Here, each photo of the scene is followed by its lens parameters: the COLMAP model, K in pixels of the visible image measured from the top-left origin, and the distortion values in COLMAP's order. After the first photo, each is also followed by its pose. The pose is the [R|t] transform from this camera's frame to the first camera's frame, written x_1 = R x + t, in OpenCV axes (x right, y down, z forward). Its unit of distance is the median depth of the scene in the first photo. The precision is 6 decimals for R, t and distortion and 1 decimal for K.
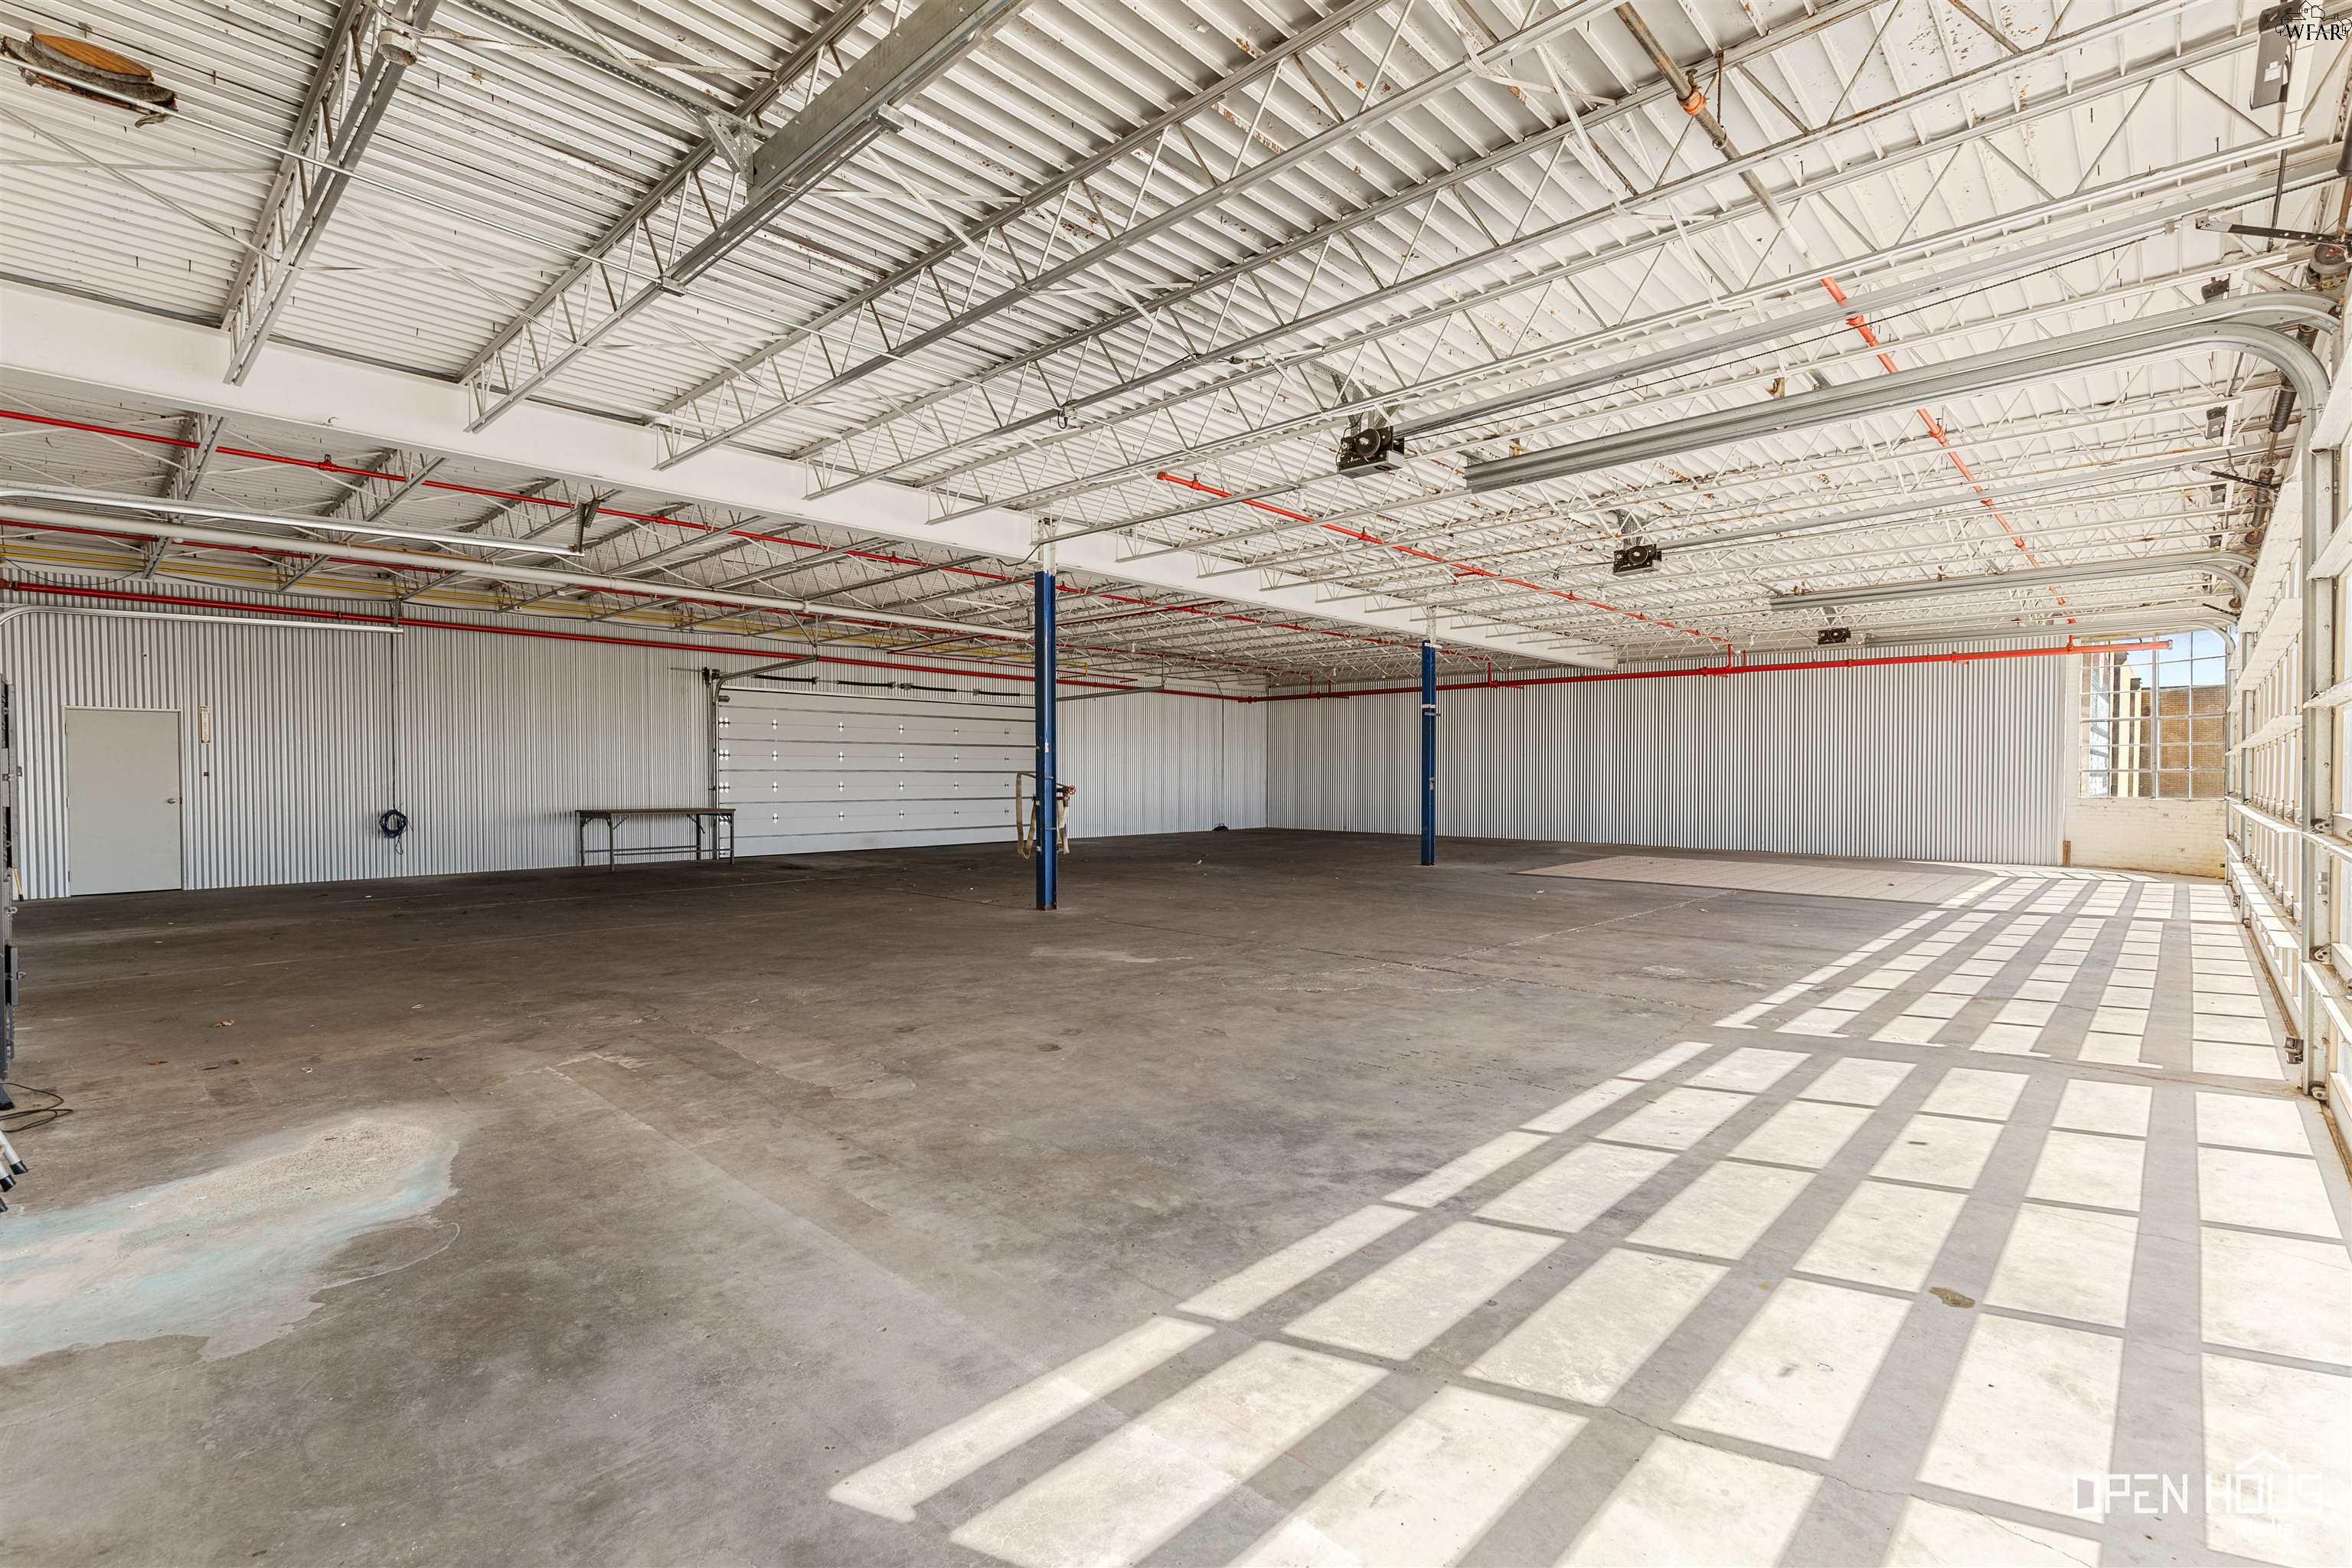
lens RADIAL K [[1024.2, 0, 1176.0], [0, 1024.2, 784.0], [0, 0, 1]] dist [-0.002069, -0.000242]
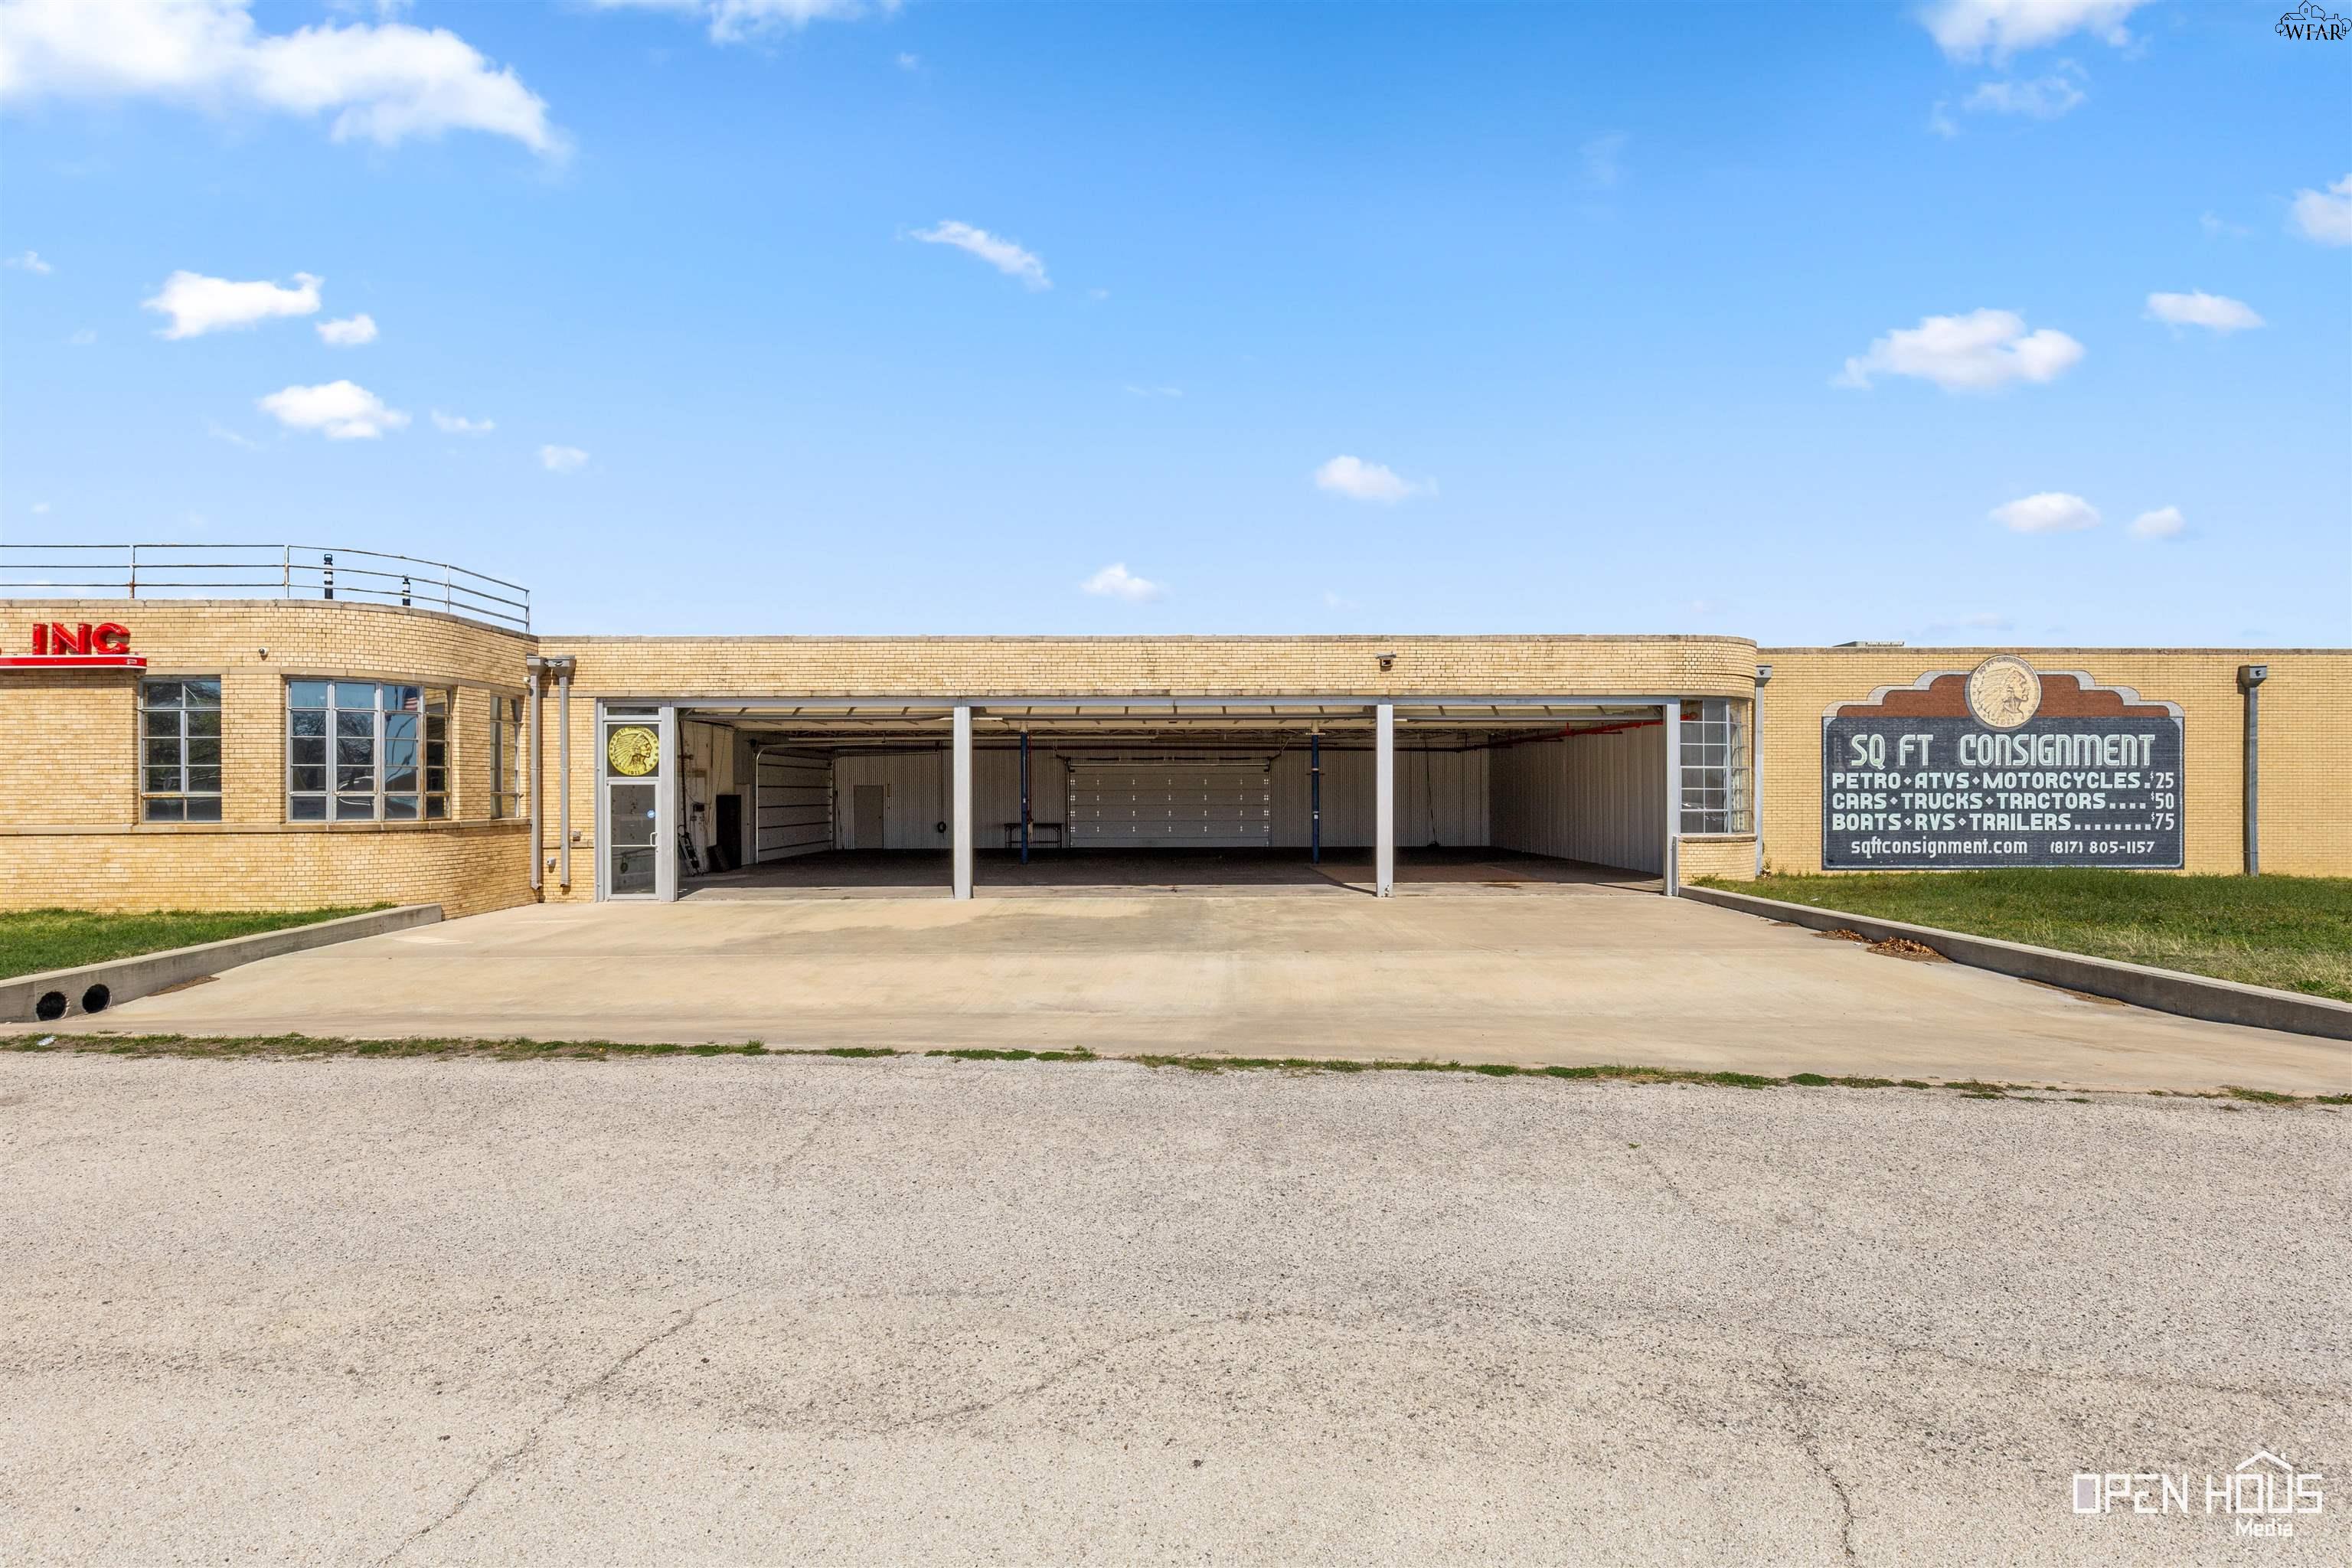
lens RADIAL K [[1127.8, 0, 1176.0], [0, 1127.8, 784.0], [0, 0, 1]] dist [-0.000420, -0.014754]
pose [[0.698785, -0.011886, -0.715233, 1.352158], [-0.003141, 0.999801, -0.019684, -0.011918], [0.715325, 0.016002, 0.698609, -0.446235]]
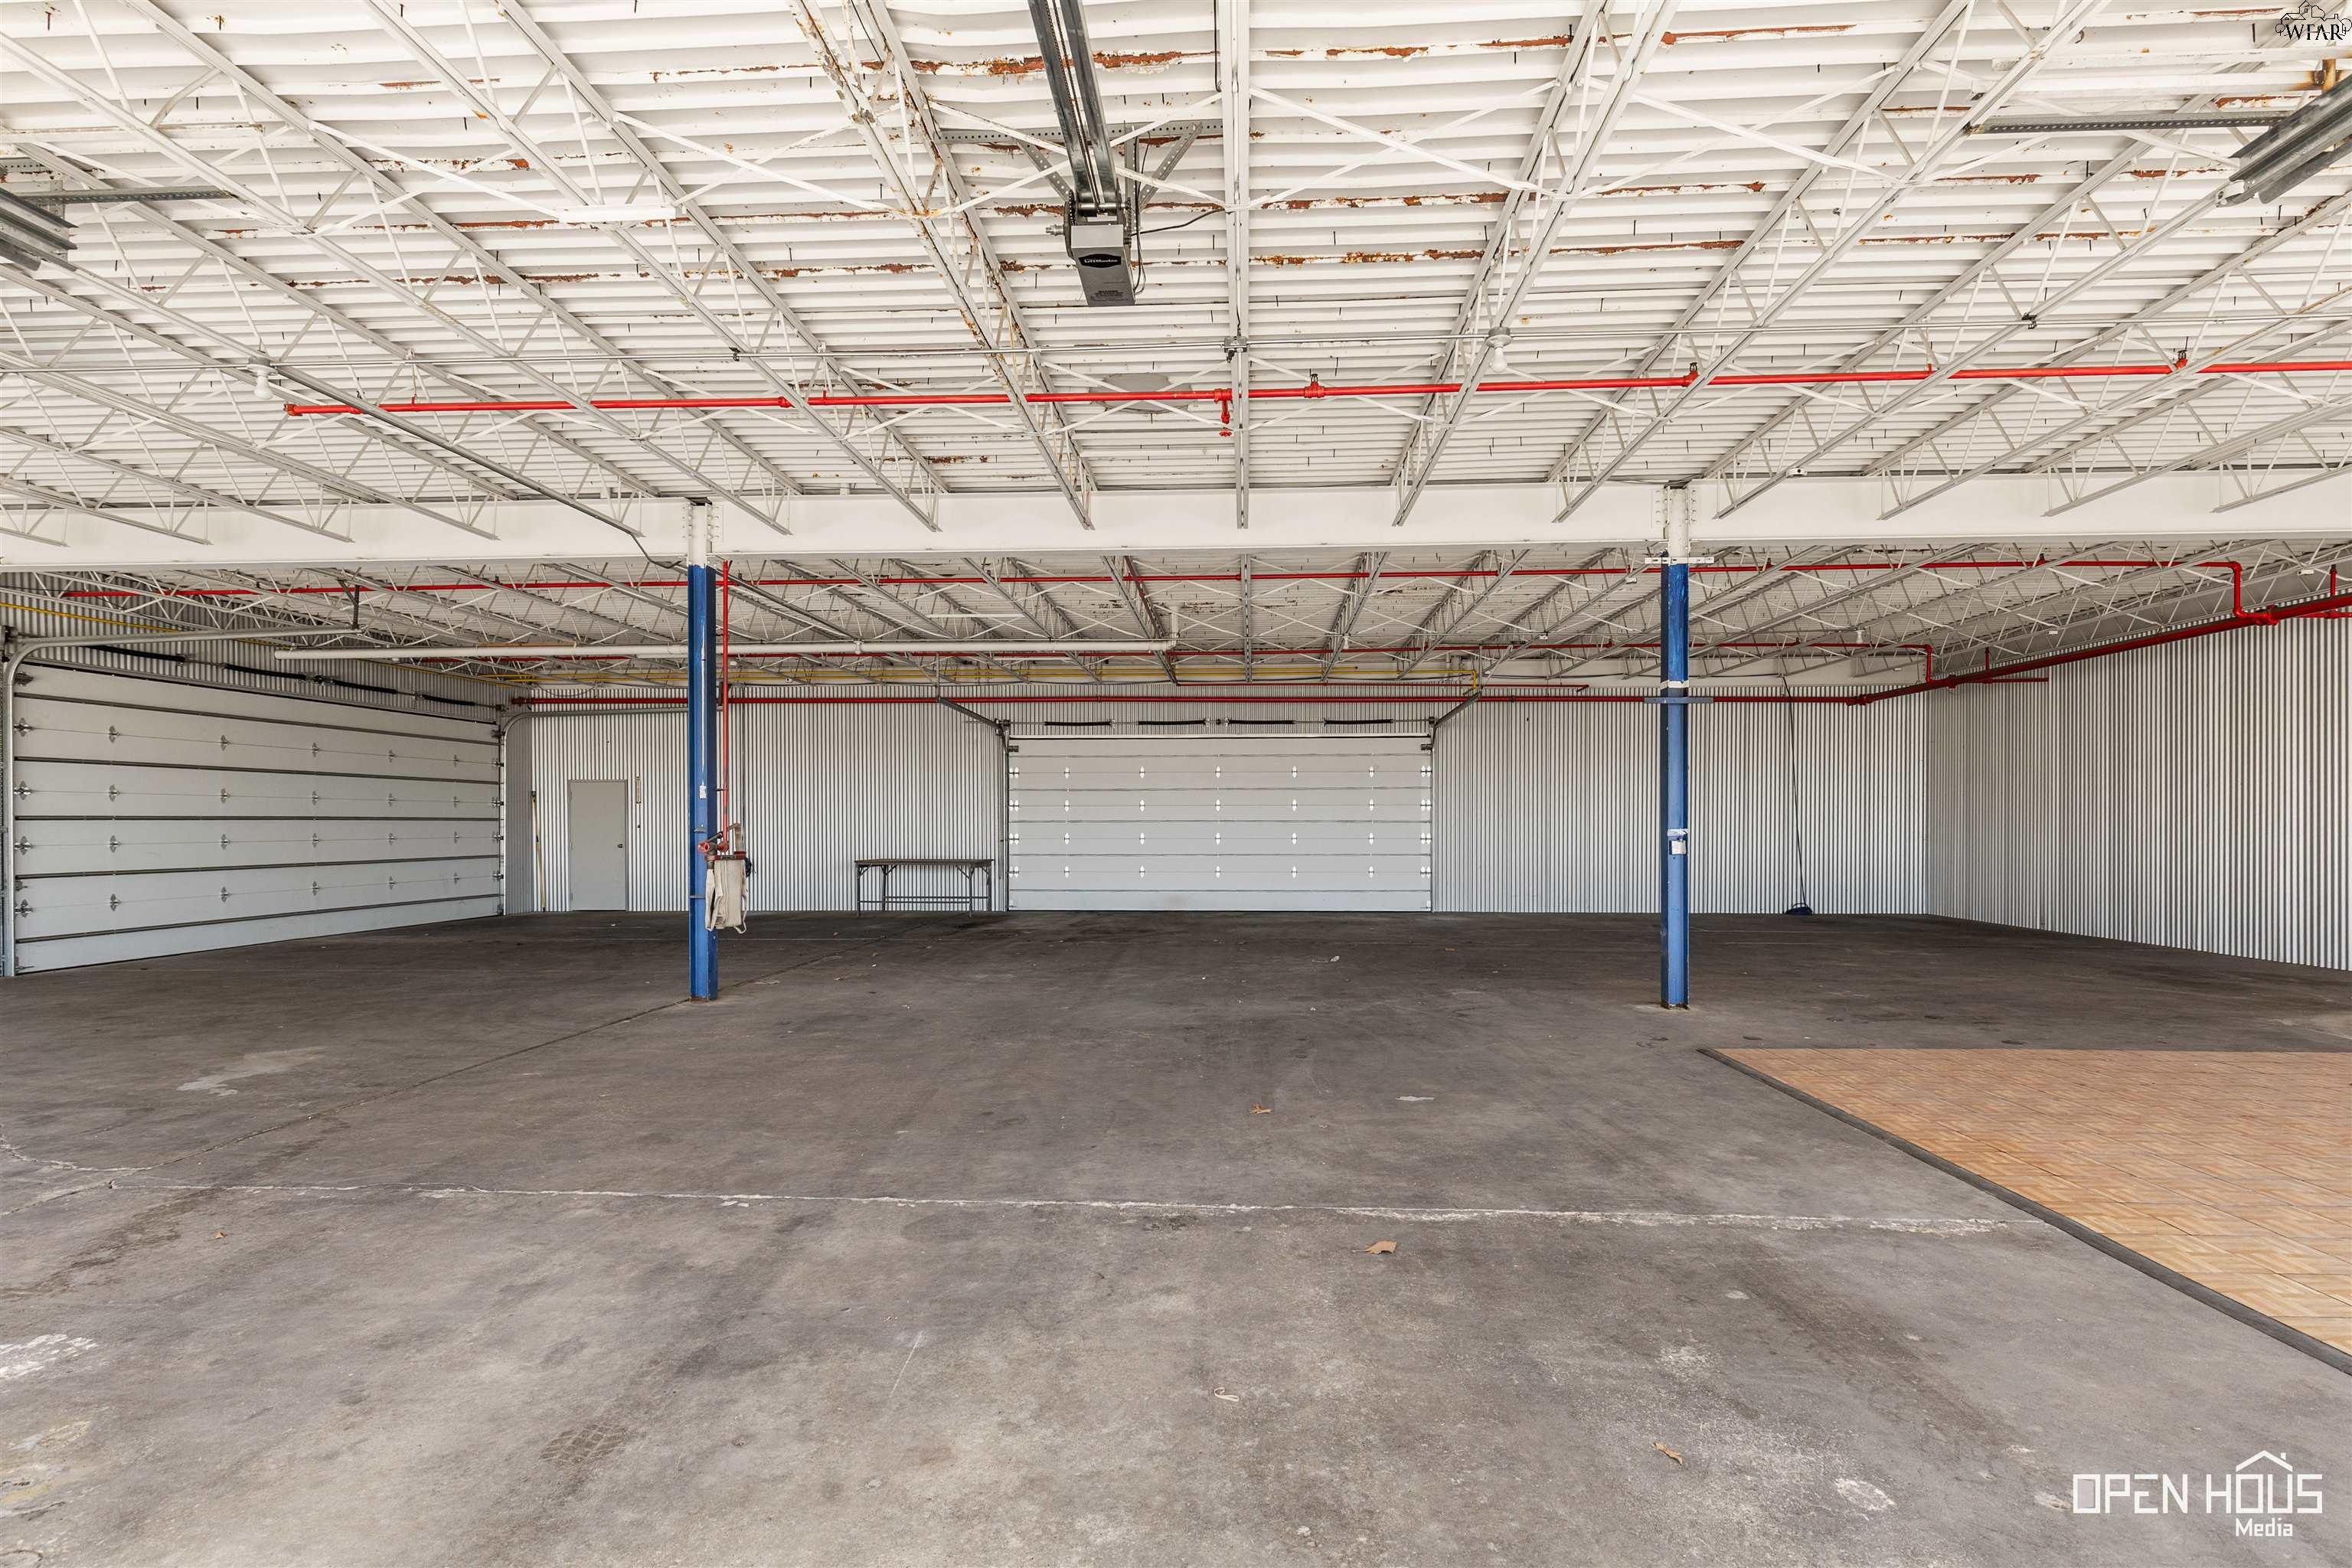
lens RADIAL K [[1071.1, 0, 1205.2], [0, 1071.1, 816.8], [0, 0, 1]] dist [-0.001924, -0.000477]
pose [[0.661486, -0.007725, -0.749918, 0.456822], [-0.005295, 0.999874, -0.014971, -0.003354], [0.749939, 0.013874, 0.661362, 0.465477]]
